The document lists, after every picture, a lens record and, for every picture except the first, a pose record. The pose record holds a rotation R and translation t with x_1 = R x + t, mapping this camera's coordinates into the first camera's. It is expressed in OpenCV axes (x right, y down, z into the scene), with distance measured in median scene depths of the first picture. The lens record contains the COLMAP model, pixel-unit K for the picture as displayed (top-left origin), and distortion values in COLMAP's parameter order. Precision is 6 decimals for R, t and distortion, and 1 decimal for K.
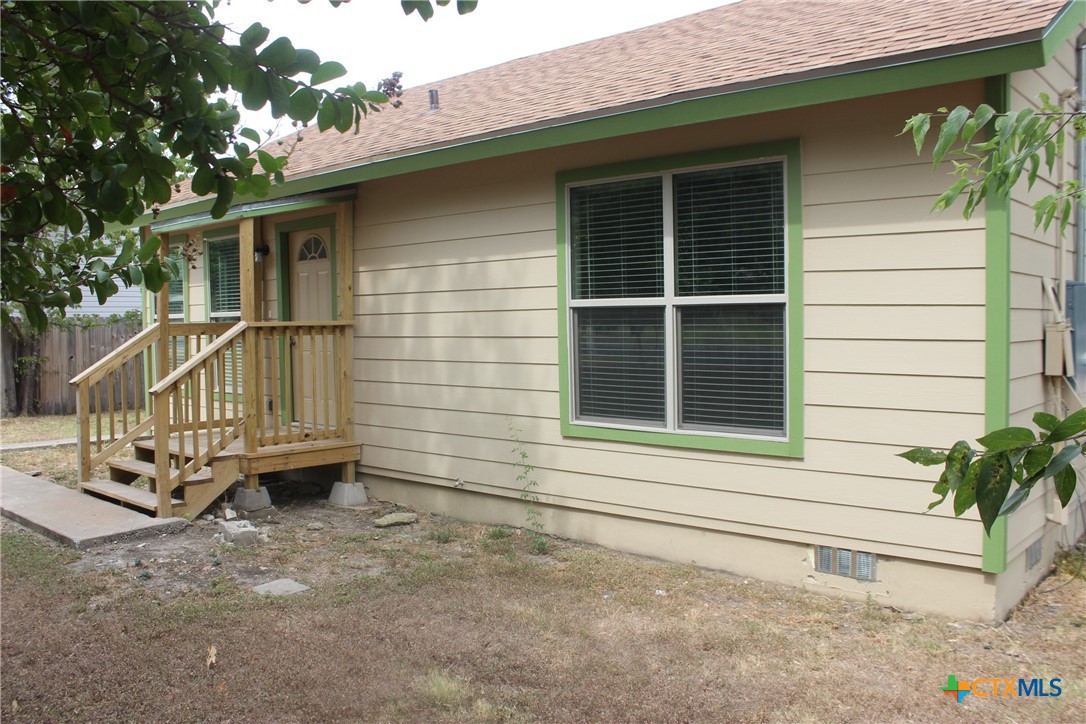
lens RADIAL K [[910.2, 0, 543.0], [0, 910.2, 362.0], [0, 0, 1]] dist [-0.174585, 0.166811]
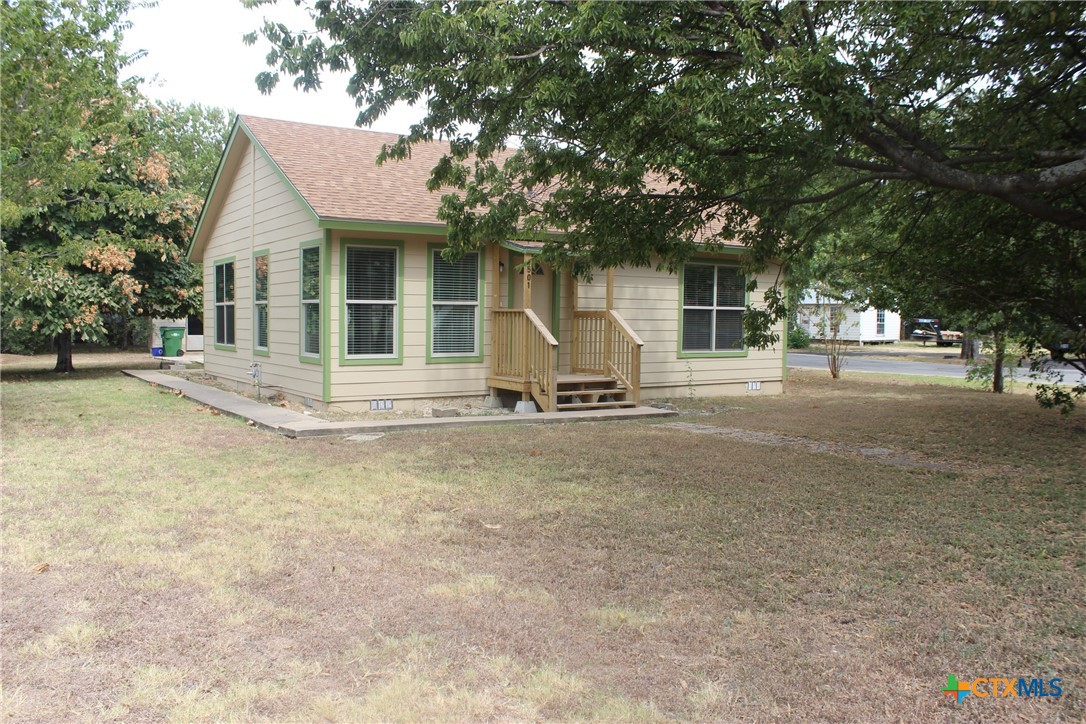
lens RADIAL K [[910.2, 0, 543.0], [0, 910.2, 362.0], [0, 0, 1]] dist [-0.174585, 0.166811]
pose [[0.270558, -0.032096, 0.962169, -2.107121], [0.031207, 0.999211, 0.024557, 0.013929], [-0.962198, 0.023382, 0.271346, 0.546703]]
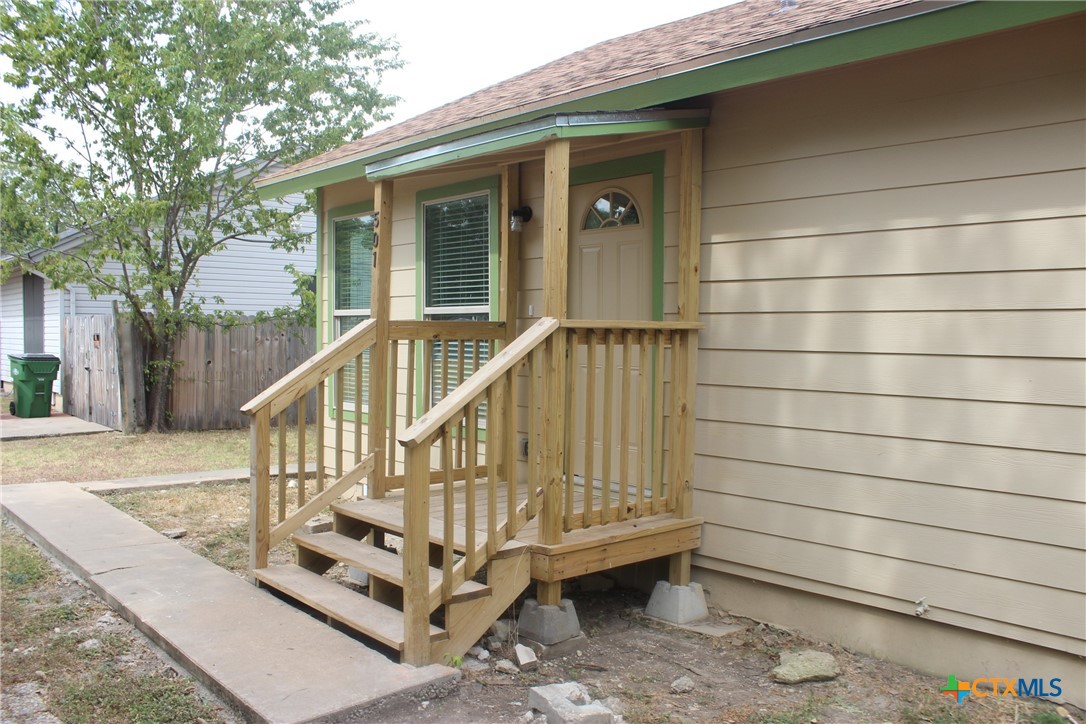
lens RADIAL K [[910.2, 0, 543.0], [0, 910.2, 362.0], [0, 0, 1]] dist [-0.174585, 0.166811]
pose [[0.993287, 0.025152, -0.112909, -0.247940], [-0.026558, 0.999587, -0.010965, -0.009373], [0.112587, 0.013890, 0.993545, 0.379755]]
